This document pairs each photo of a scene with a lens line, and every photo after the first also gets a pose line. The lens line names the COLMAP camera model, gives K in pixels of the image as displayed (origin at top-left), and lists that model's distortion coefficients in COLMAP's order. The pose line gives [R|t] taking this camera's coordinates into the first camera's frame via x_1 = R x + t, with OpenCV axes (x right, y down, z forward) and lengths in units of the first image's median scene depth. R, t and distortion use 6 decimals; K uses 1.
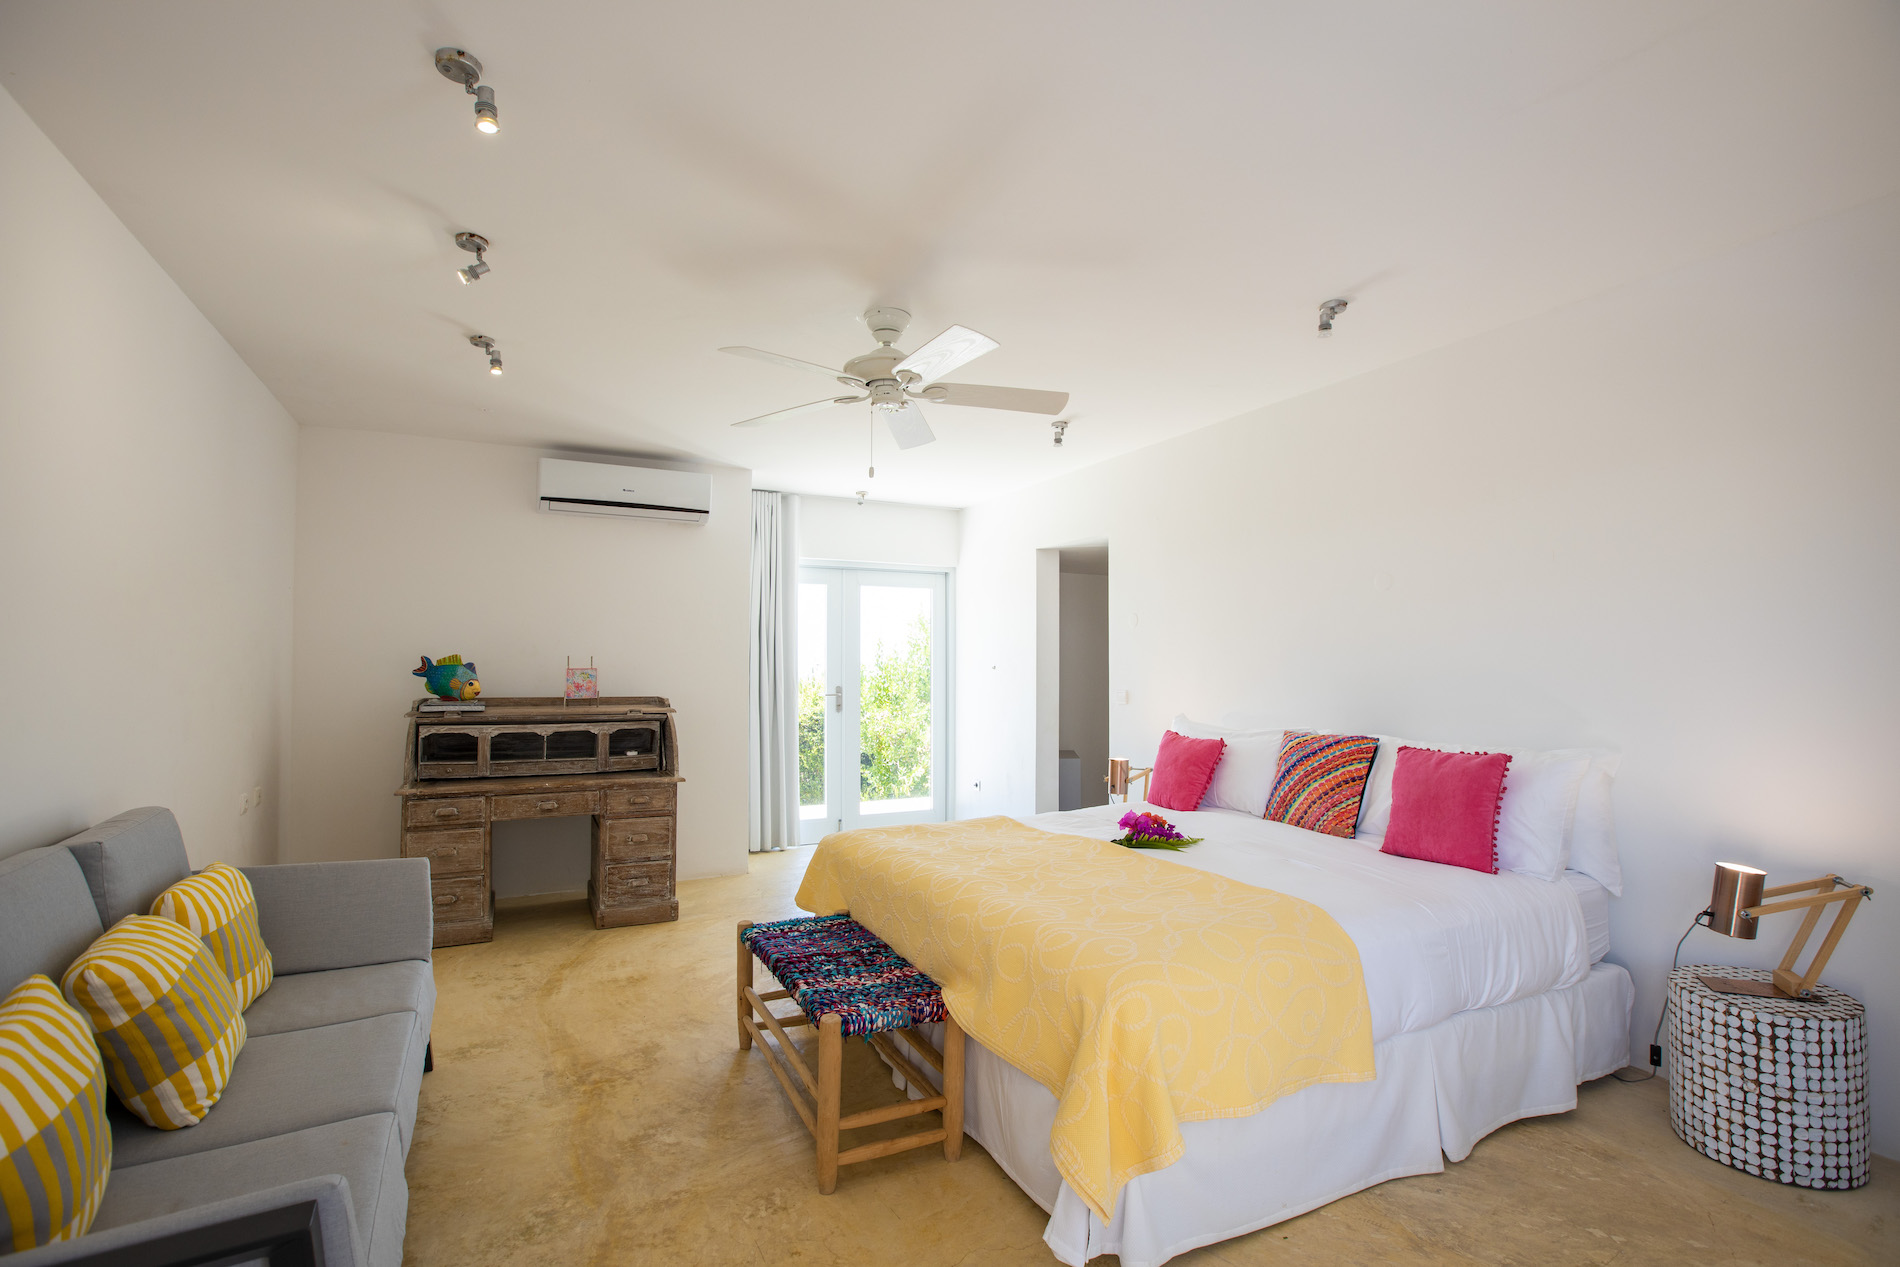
lens RADIAL K [[875.9, 0, 953.7], [0, 875.9, 640.6], [0, 0, 1]] dist [-0.055630, 0.022506]
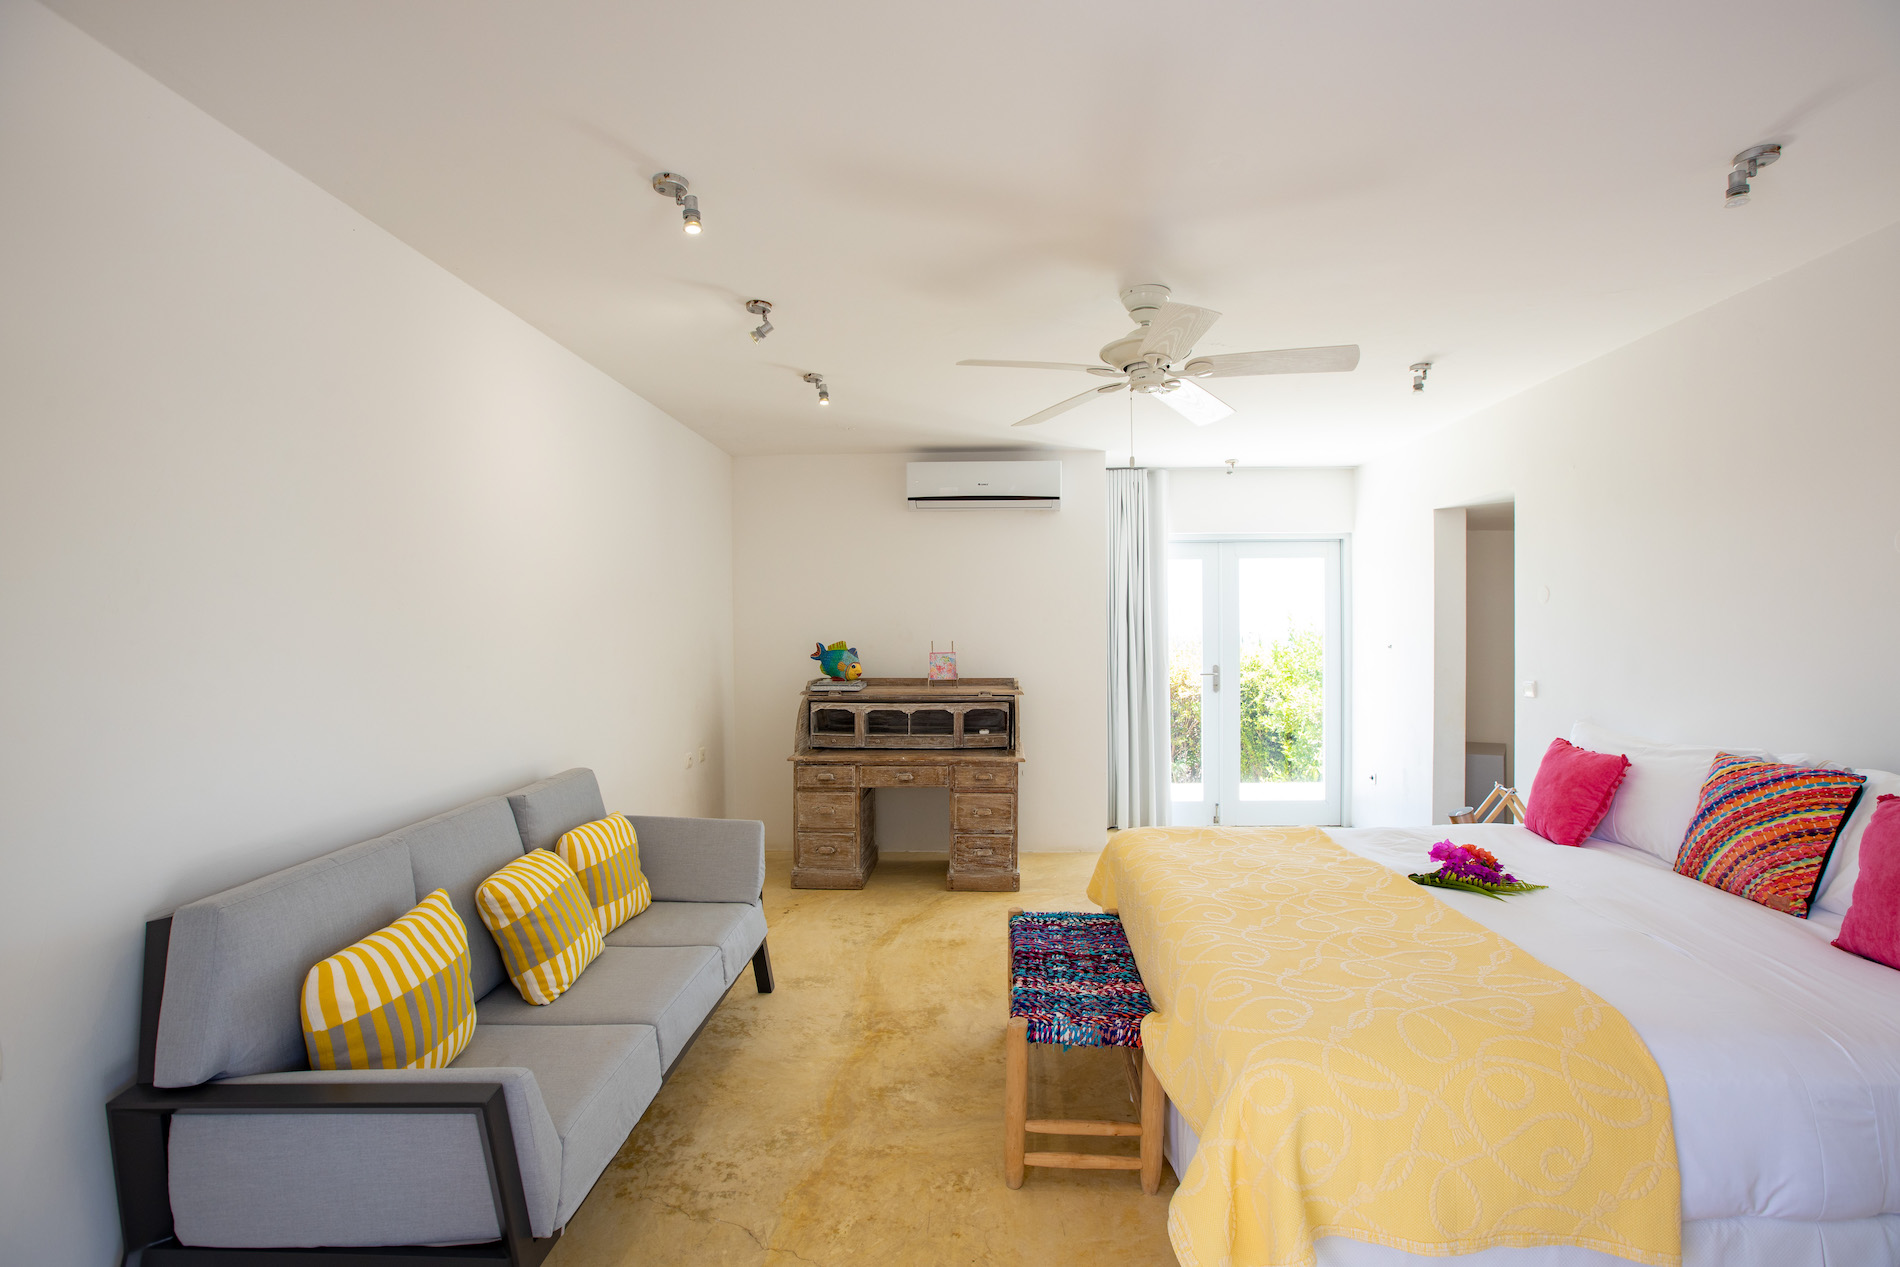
lens RADIAL K [[881.7, 0, 946.9], [0, 881.7, 640.8], [0, 0, 1]] dist [-0.058098, 0.024168]
pose [[0.863429, -0.000948, -0.504470, 0.200833], [0.022990, 0.999033, 0.037472, -0.035641], [0.503946, -0.043952, 0.862616, 0.058504]]
